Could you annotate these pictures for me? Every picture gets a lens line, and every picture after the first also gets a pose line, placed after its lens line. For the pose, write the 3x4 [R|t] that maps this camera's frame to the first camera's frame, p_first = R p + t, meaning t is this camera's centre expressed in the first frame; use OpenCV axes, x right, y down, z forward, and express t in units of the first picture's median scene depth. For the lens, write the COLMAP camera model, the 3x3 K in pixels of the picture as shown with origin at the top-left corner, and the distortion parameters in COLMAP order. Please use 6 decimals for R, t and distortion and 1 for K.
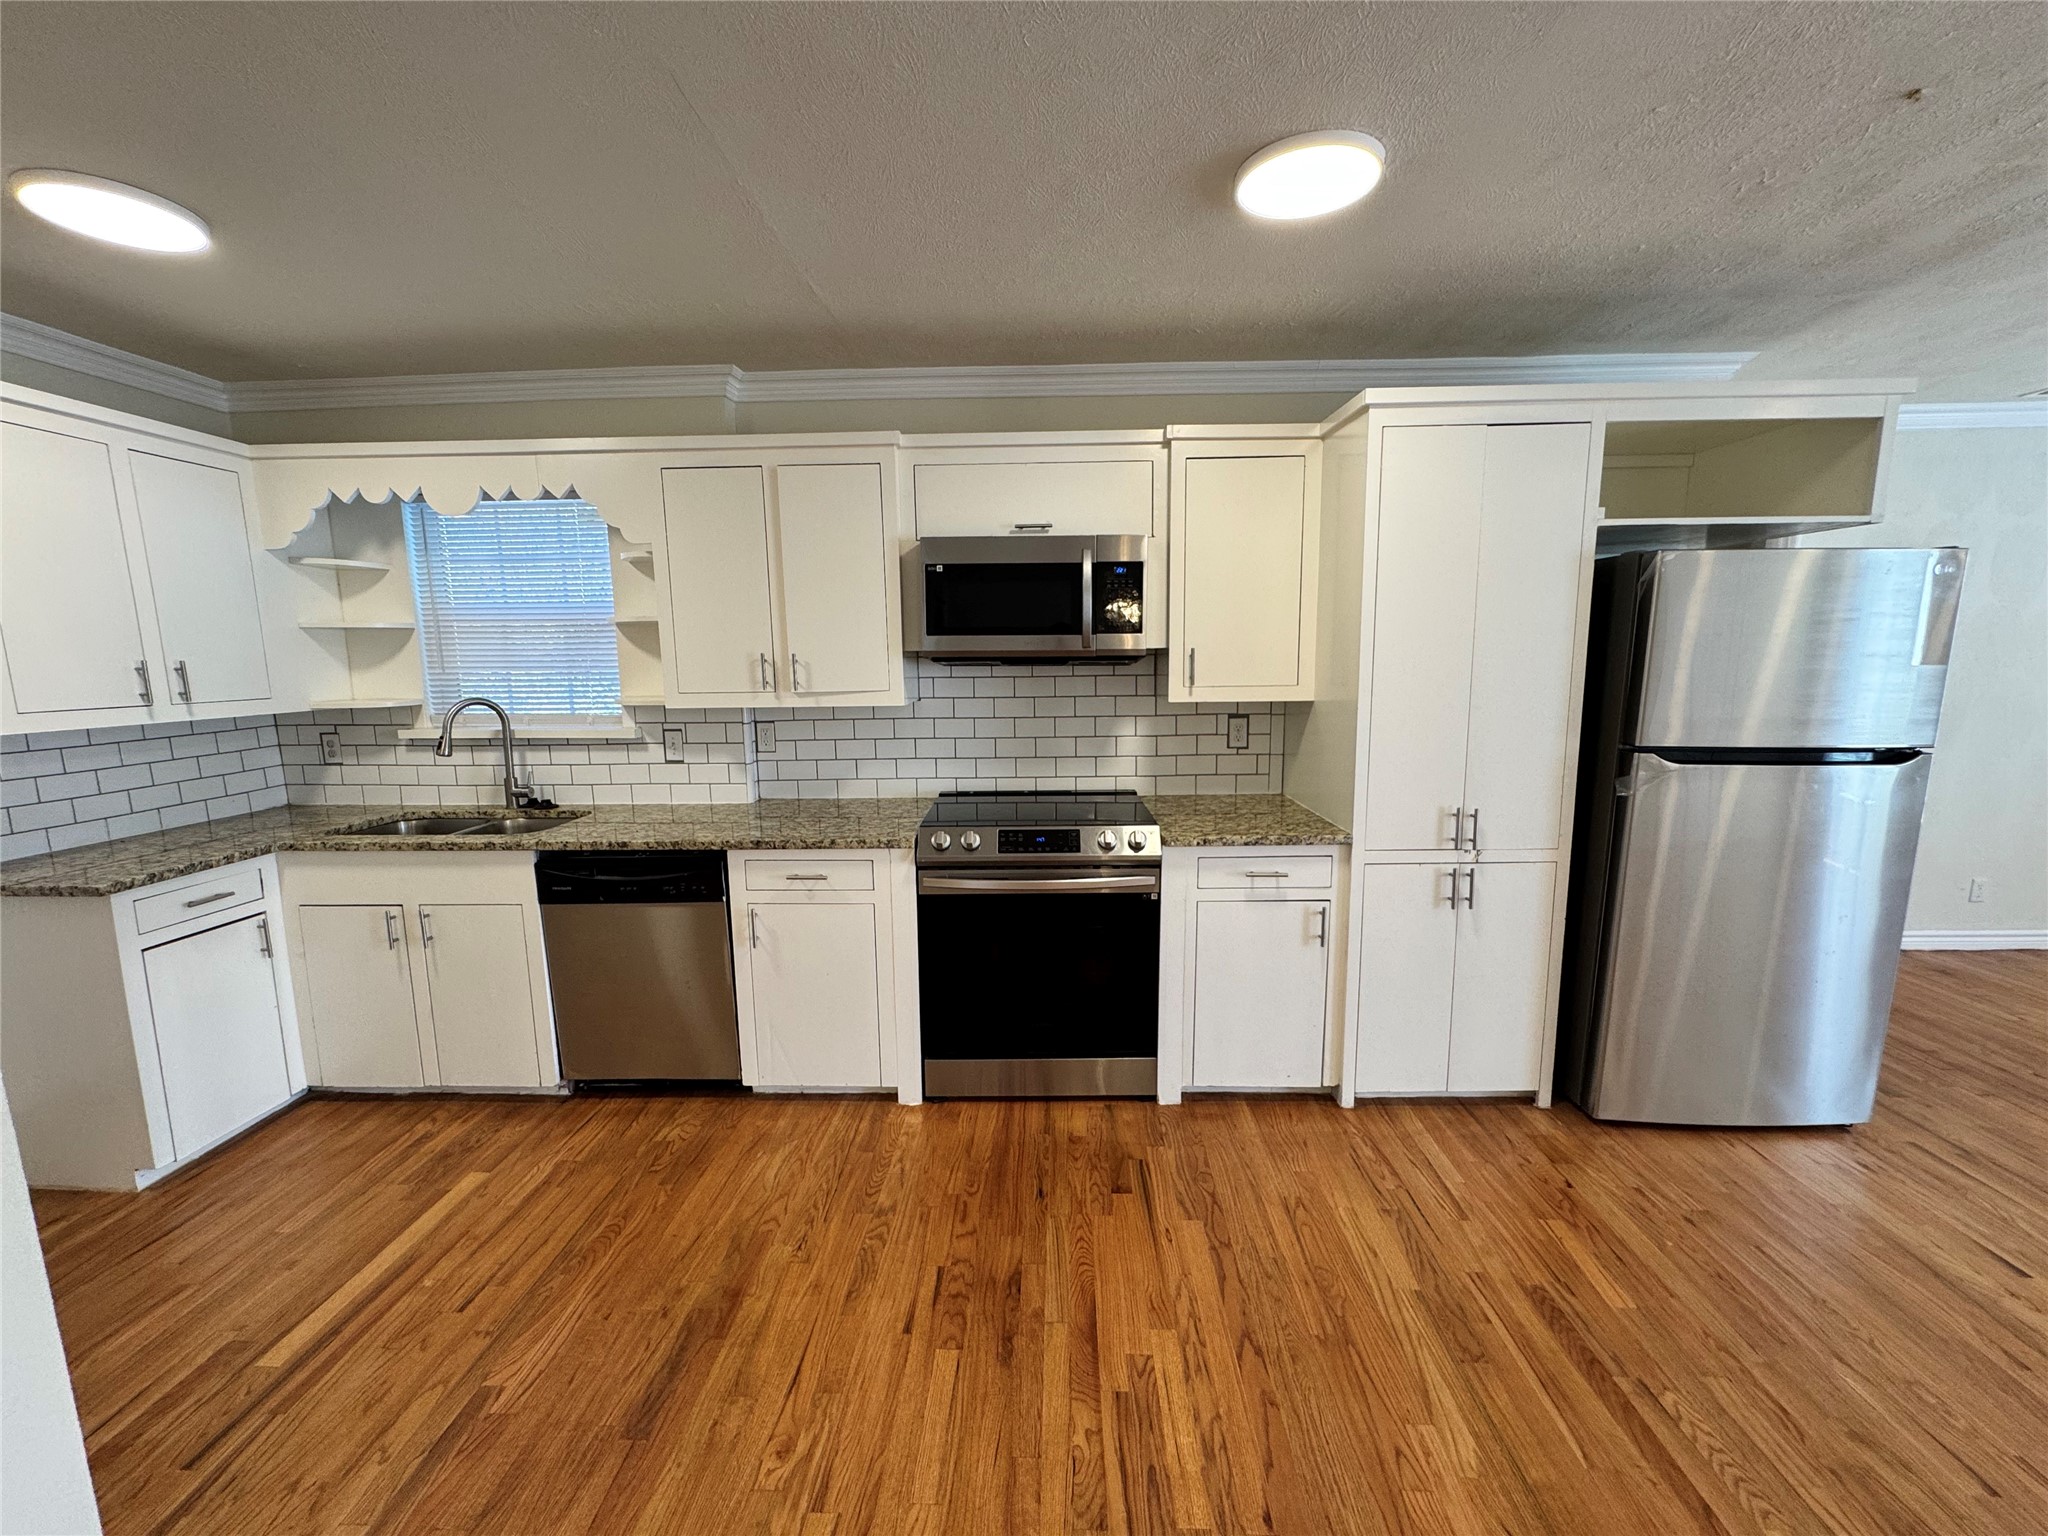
lens RADIAL K [[820.1, 0, 1025.1], [0, 820.1, 771.8], [0, 0, 1]] dist [-0.002767, 0.000881]
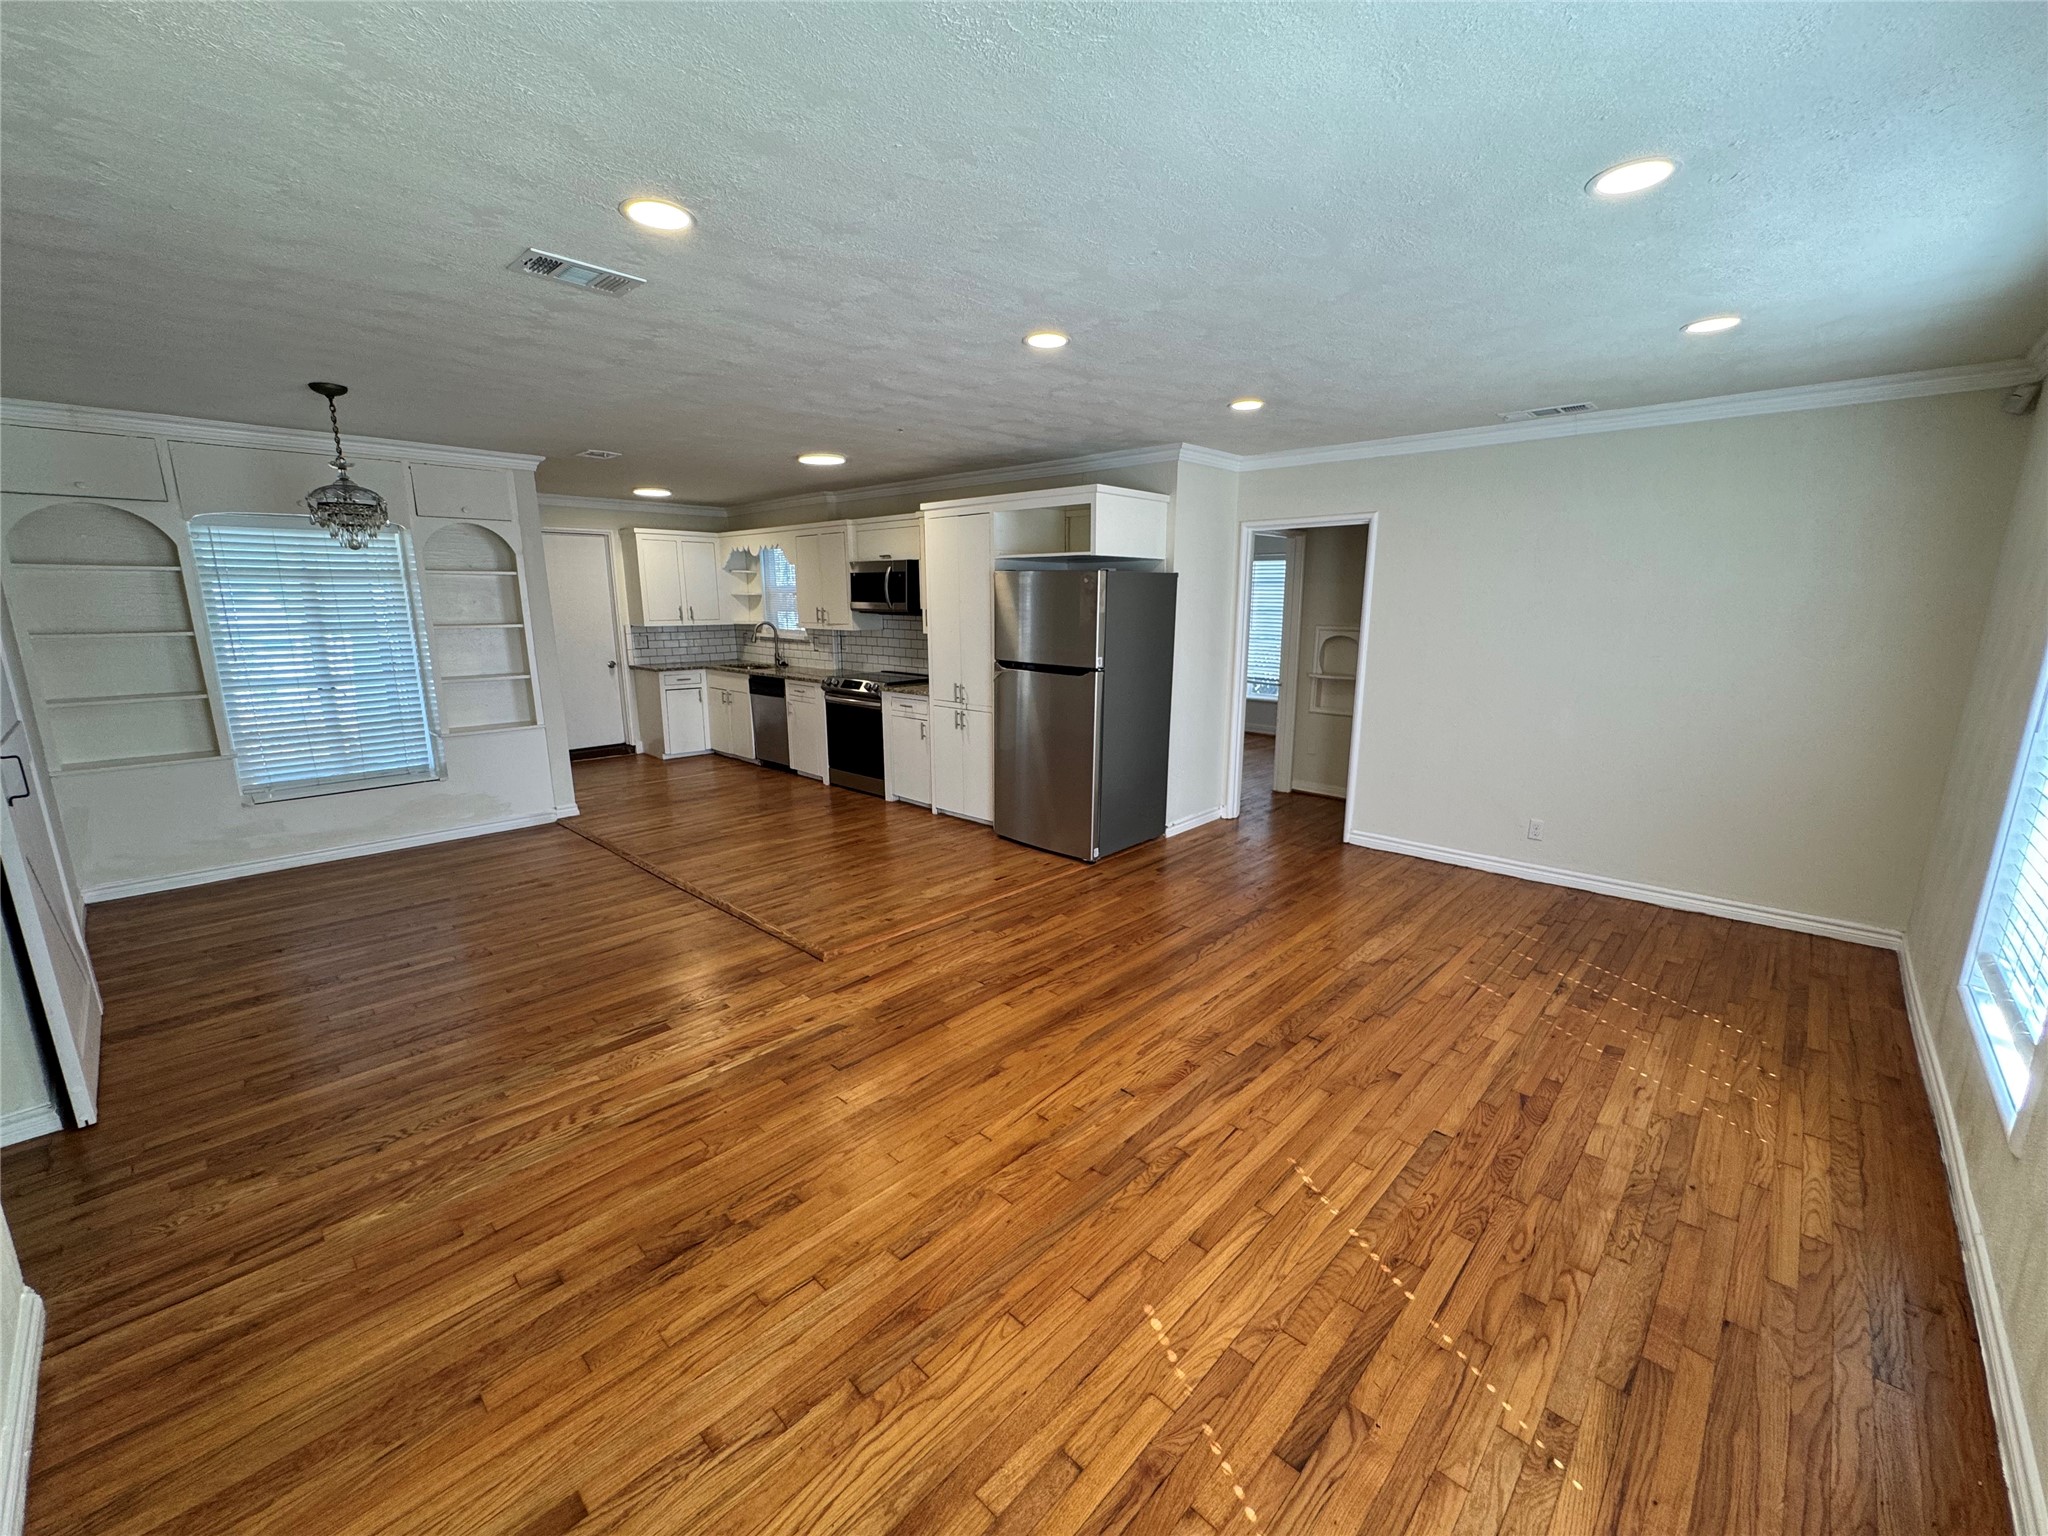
lens RADIAL K [[820.1, 0, 1024.2], [0, 820.1, 770.4], [0, 0, 1]] dist [-0.002767, 0.000881]
pose [[0.750401, 0.149128, -0.643940, 2.063809], [-0.106669, 0.988769, 0.104682, 0.023687], [0.652319, -0.009865, 0.757881, -0.575130]]
